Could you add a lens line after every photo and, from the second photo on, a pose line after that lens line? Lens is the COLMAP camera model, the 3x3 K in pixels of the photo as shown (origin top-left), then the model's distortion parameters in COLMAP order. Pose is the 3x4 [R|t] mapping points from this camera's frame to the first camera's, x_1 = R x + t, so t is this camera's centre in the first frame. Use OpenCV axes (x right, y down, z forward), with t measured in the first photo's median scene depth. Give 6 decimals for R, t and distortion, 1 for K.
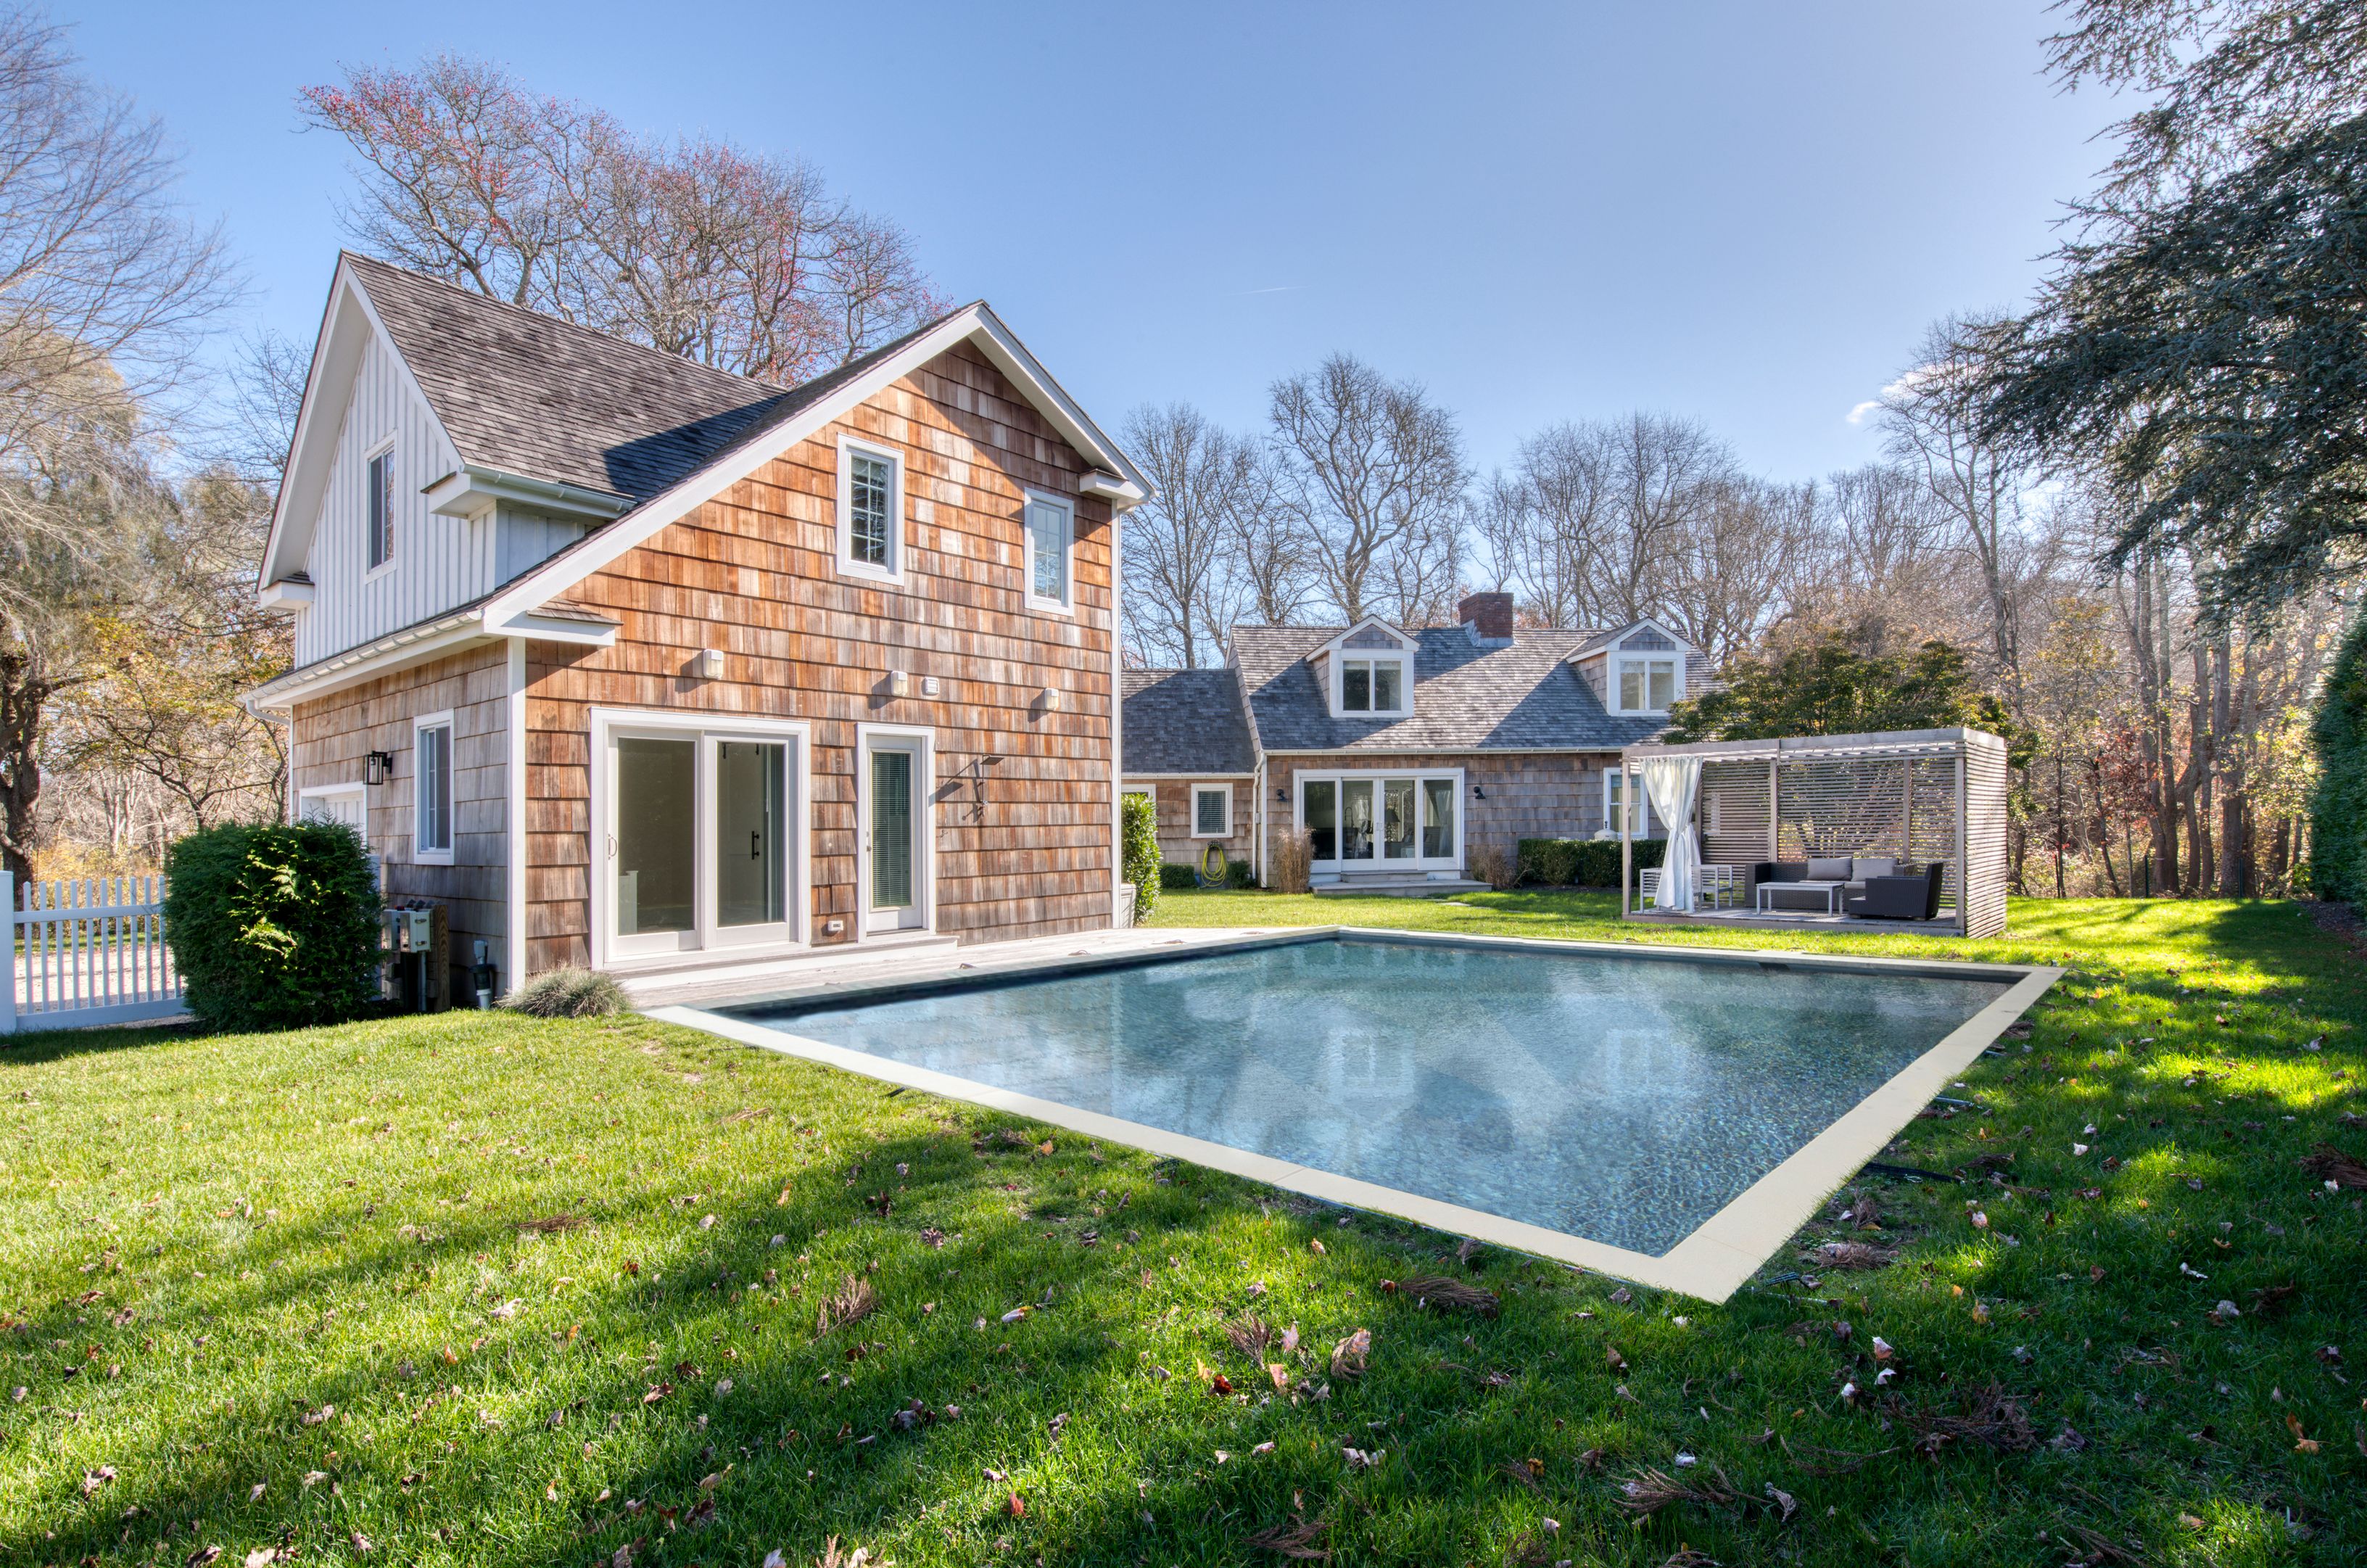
lens RADIAL K [[1197.0, 0, 1188.7], [0, 1197.0, 803.7], [0, 0, 1]] dist [0.001068, -0.000225]
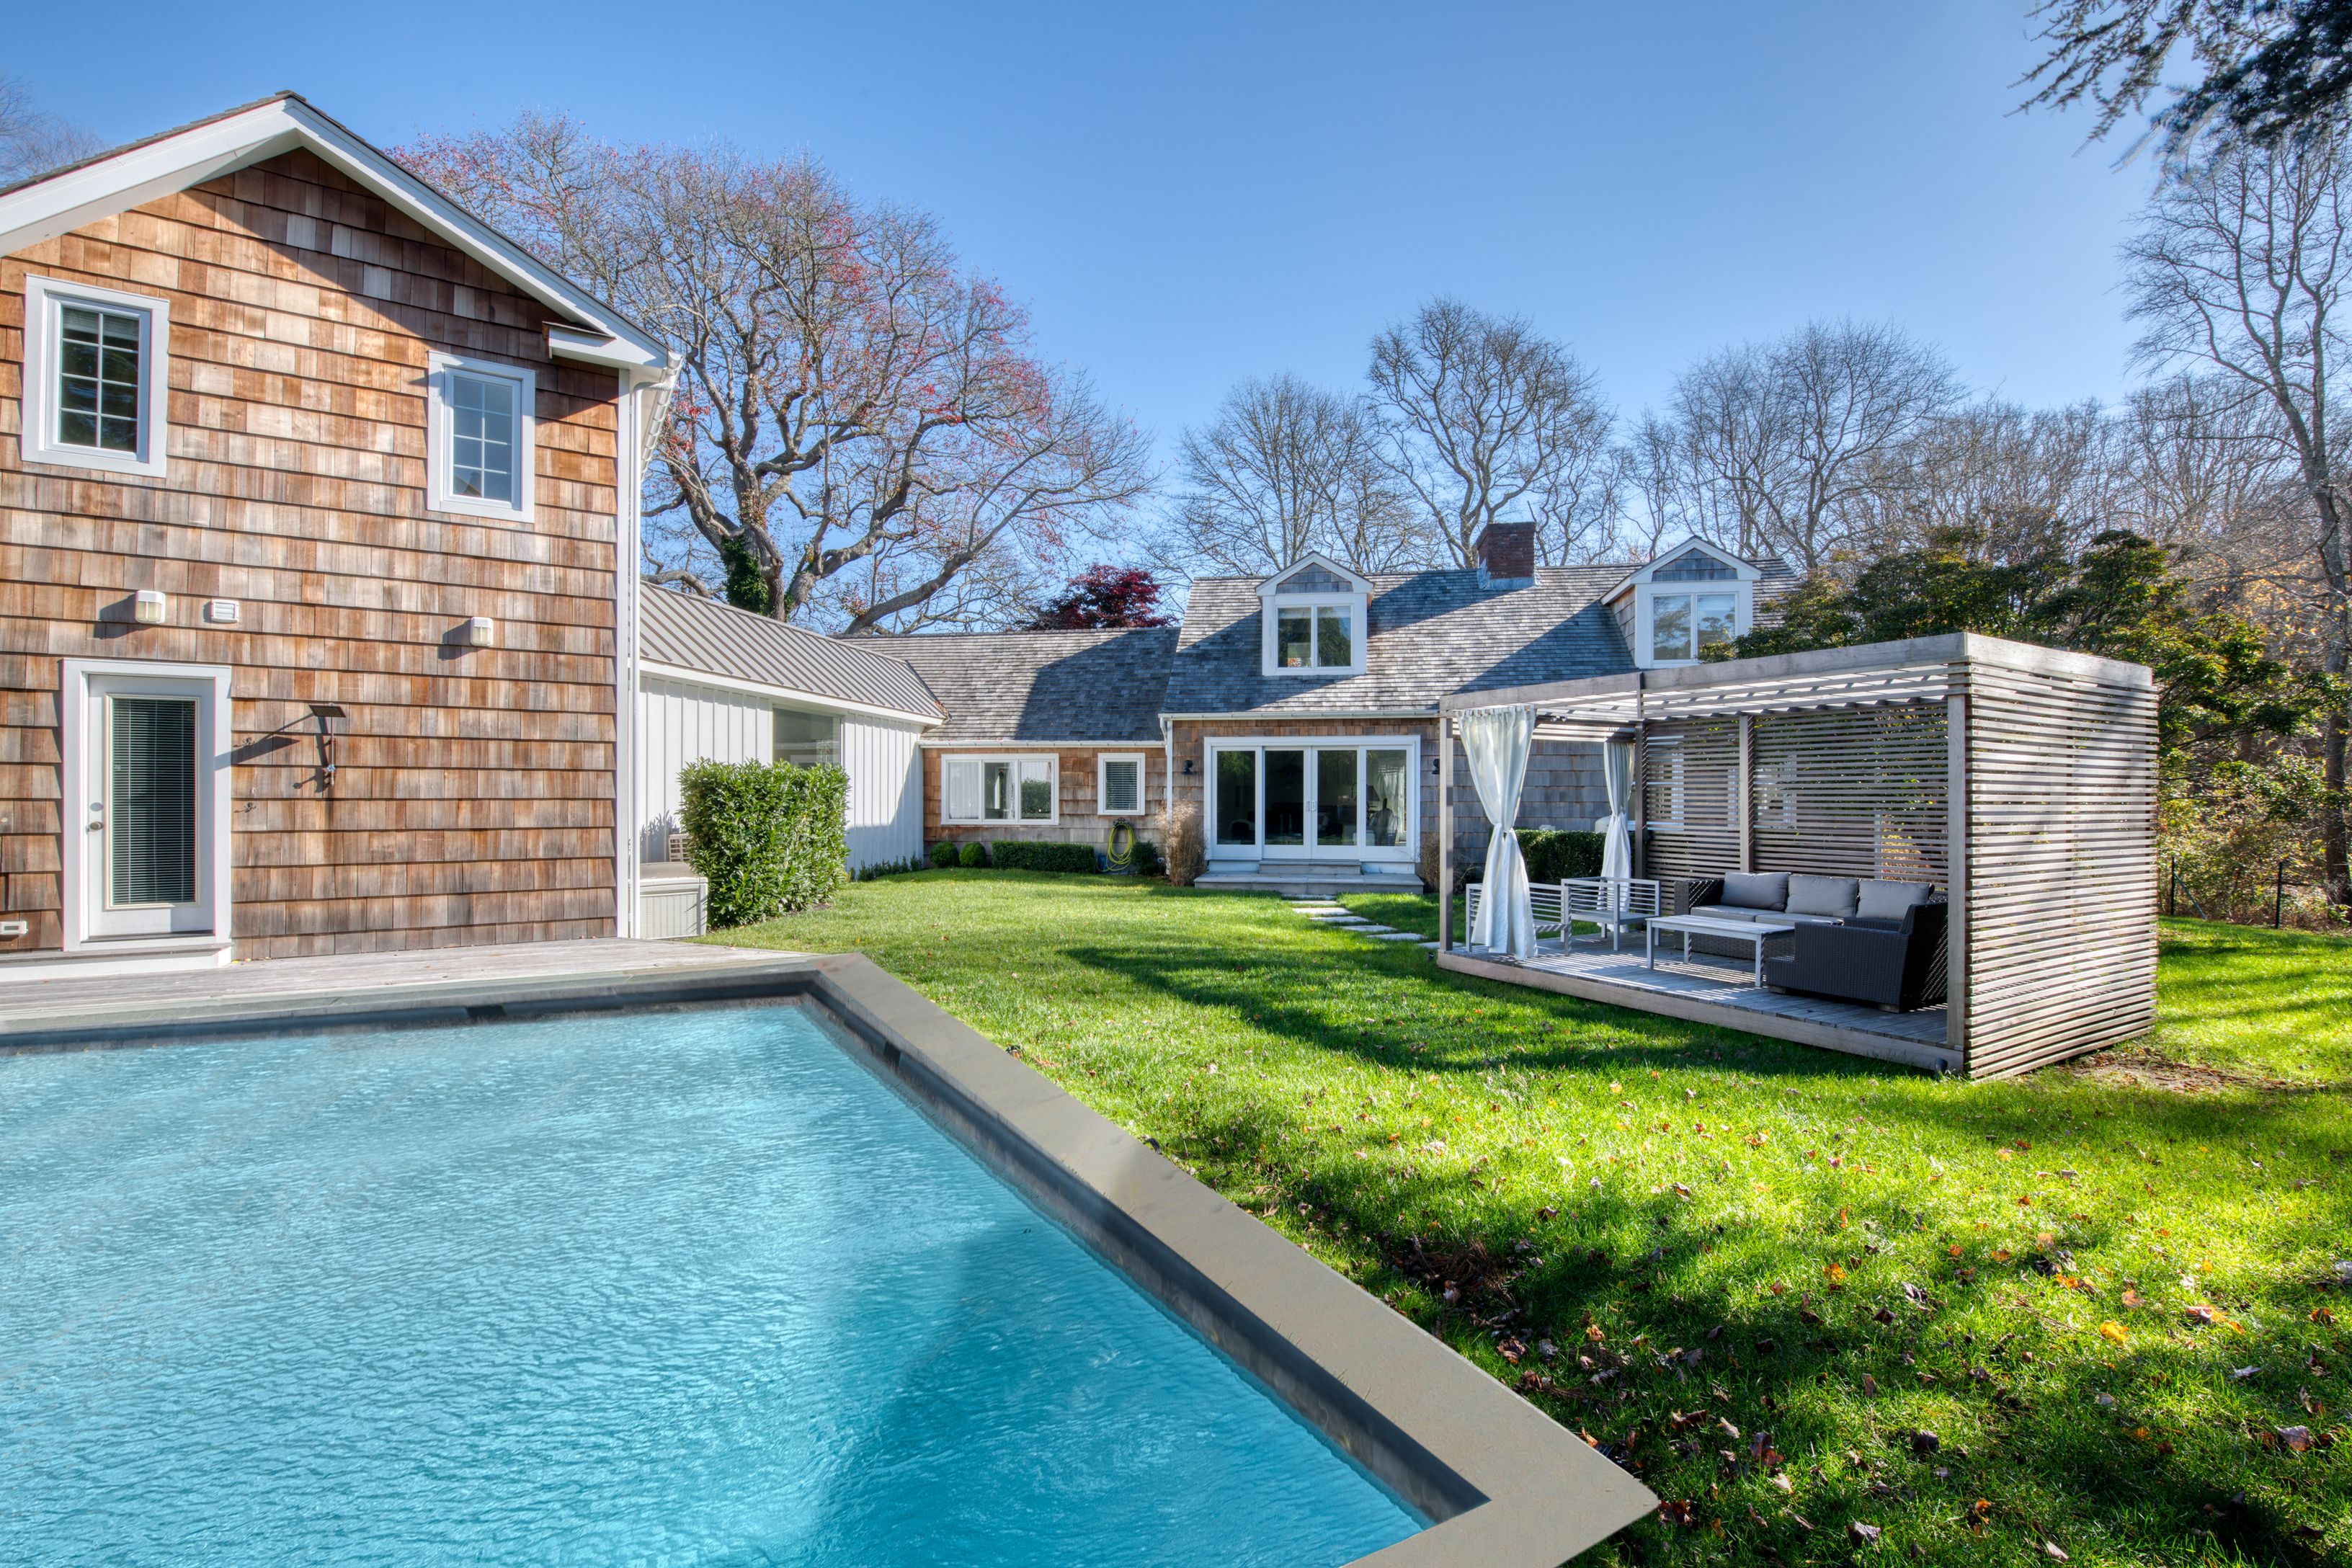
lens RADIAL K [[1004.6, 0, 1165.3], [0, 1004.6, 775.0], [0, 0, 1]] dist [-0.016291, -0.000308]
pose [[0.947991, 0.012050, -0.318069, 0.287647], [-0.012503, 0.999922, 0.000617, -0.001815], [0.318051, 0.003392, 0.948067, 0.316861]]
